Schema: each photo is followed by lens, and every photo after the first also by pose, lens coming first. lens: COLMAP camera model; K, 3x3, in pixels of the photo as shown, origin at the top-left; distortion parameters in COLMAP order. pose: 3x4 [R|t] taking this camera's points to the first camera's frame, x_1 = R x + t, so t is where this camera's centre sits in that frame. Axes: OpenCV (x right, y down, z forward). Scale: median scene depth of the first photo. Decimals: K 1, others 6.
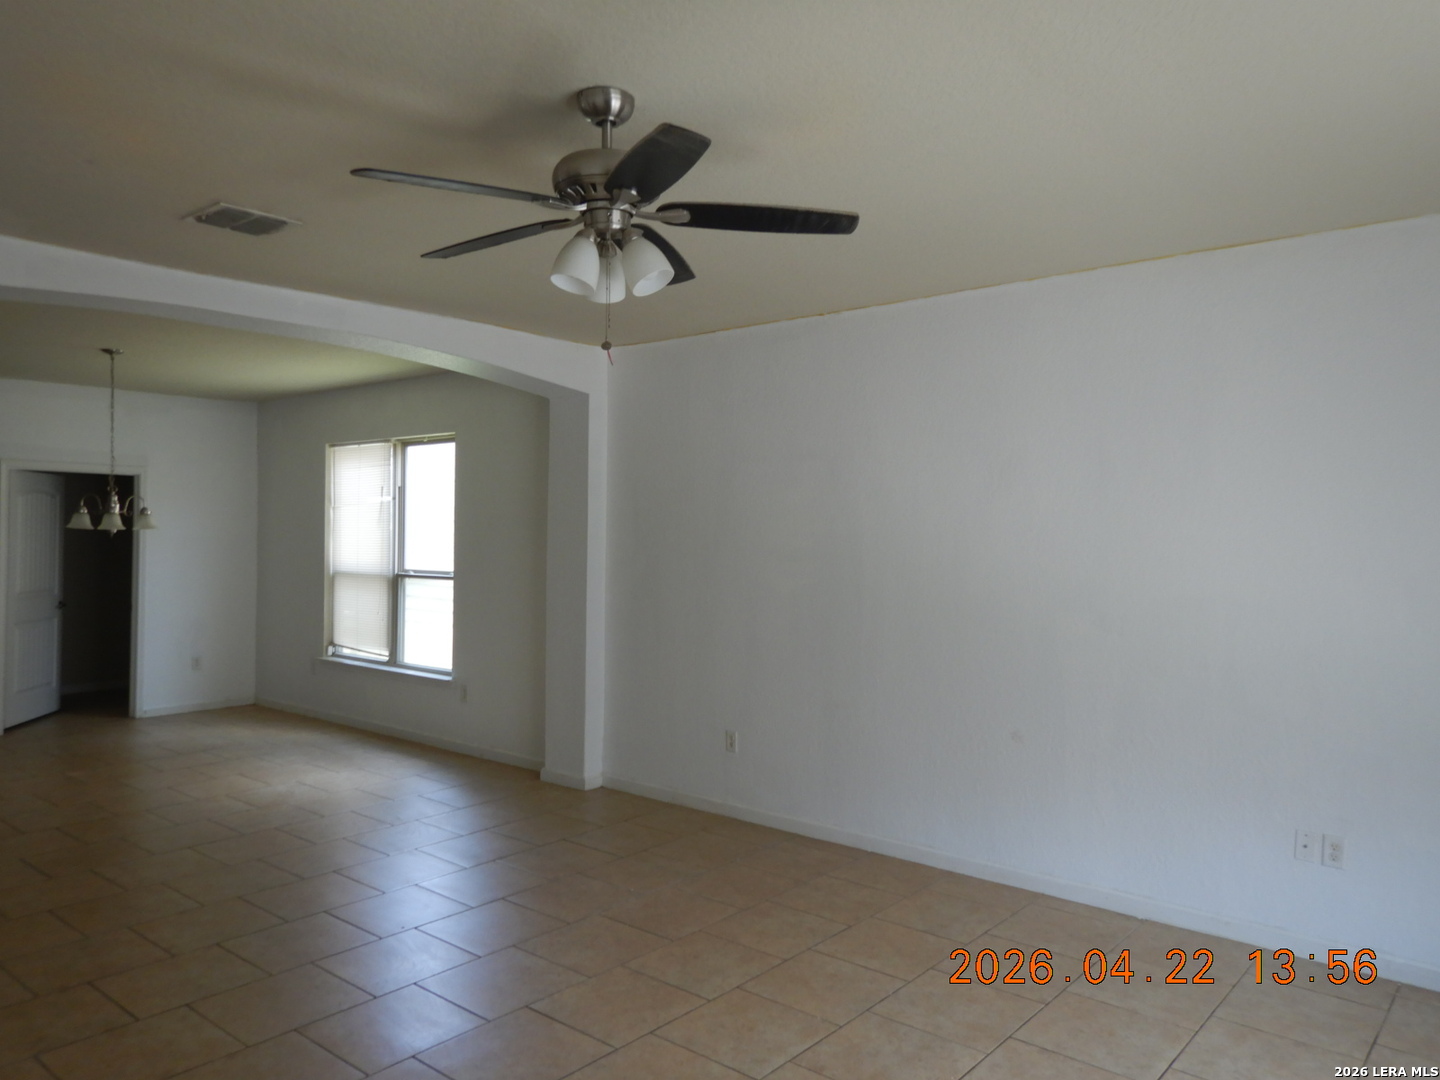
lens RADIAL K [[1007.0, 0, 725.4], [0, 1007.0, 543.8], [0, 0, 1]] dist [0.004211, -0.001962]
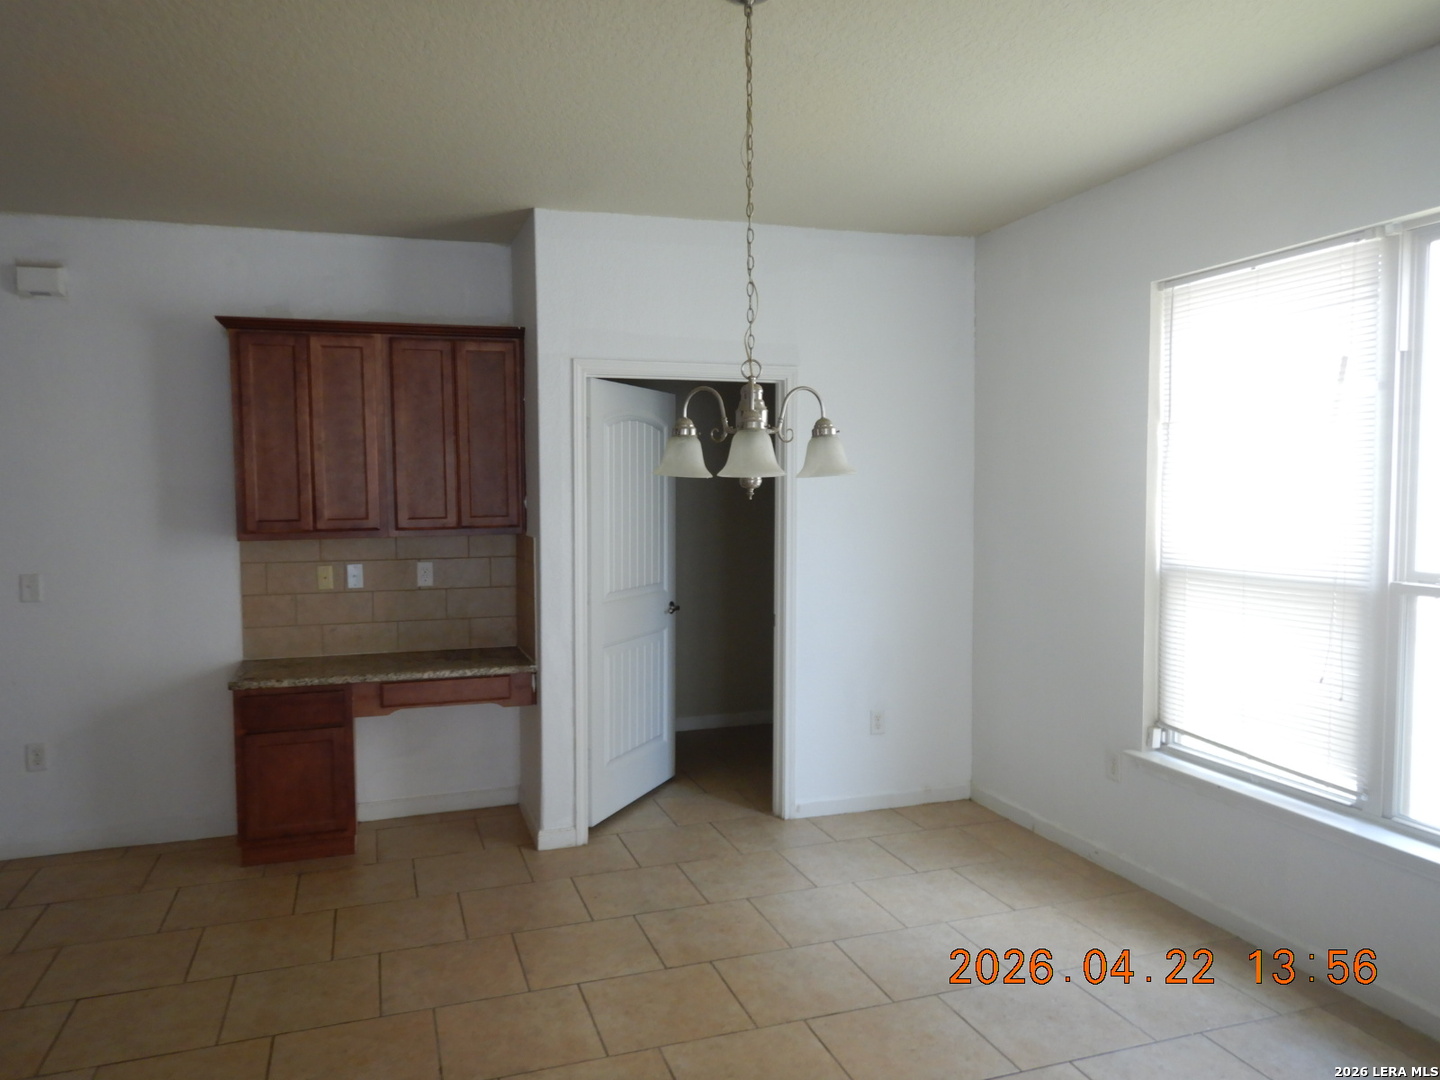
lens RADIAL K [[1007.0, 0, 719.1], [0, 1007.0, 542.6], [0, 0, 1]] dist [0.004211, -0.001962]
pose [[0.845771, 0.012795, -0.533393, -0.318401], [0.011417, 0.999050, 0.042068, -0.004256], [0.533424, -0.041669, 0.844821, 0.514345]]
